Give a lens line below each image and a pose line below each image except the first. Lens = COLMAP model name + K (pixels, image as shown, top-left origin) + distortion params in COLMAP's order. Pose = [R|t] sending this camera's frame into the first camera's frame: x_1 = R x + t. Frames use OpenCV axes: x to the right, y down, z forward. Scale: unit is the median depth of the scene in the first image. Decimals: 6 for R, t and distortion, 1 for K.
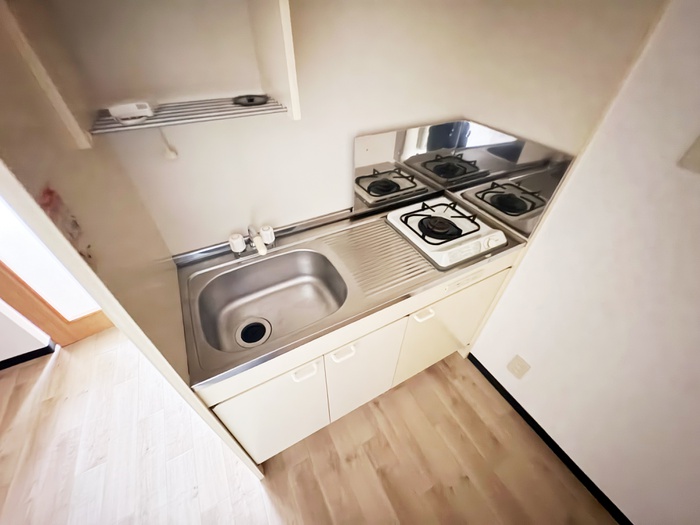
lens RADIAL K [[278.8, 0, 350.0], [0, 278.8, 262.5], [0, 0, 1]] dist [-0.000328, -0.000053]
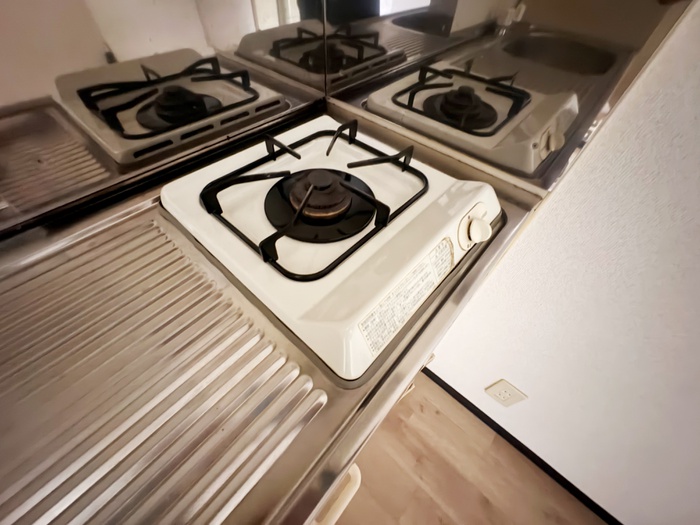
lens RADIAL K [[285.4, 0, 338.3], [0, 285.4, 234.8], [0, 0, 1]] dist [0.001383, 0.000068]
pose [[0.948453, -0.228427, 0.219677, 0.223112], [0.202005, 0.969850, 0.136324, -0.117243], [-0.244194, -0.084921, 0.966001, 0.576215]]
